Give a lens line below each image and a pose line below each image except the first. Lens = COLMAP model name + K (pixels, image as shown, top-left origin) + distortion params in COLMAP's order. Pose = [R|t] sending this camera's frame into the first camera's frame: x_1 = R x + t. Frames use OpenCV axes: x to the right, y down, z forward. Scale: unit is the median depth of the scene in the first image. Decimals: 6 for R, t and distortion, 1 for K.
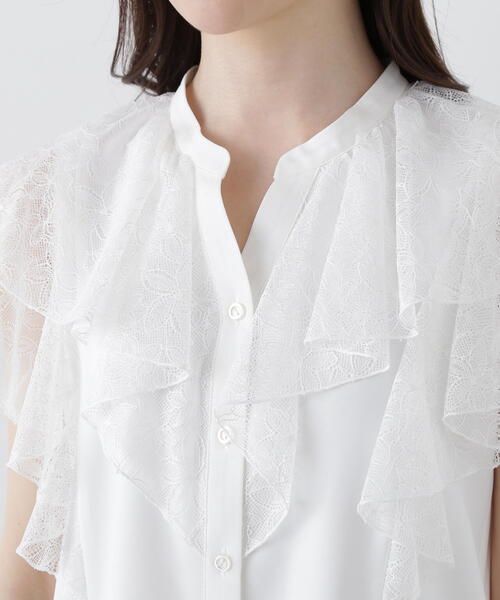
lens RADIAL K [[1132.1, 0, 250.0], [0, 1132.1, 300.0], [0, 0, 1]] dist [0.239749, 0.230919]
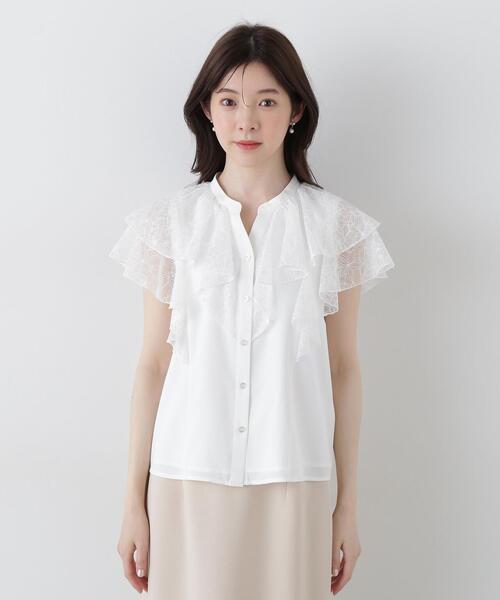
lens RADIAL K [[1190.8, 0, 250.0], [0, 1190.8, 300.0], [0, 0, 1]] dist [0.350375, -0.051997]
pose [[0.975862, 0.020445, 0.217429, -0.665198], [-0.001728, 0.996300, -0.085927, 0.378245], [-0.218382, 0.083477, 0.972286, -1.942950]]
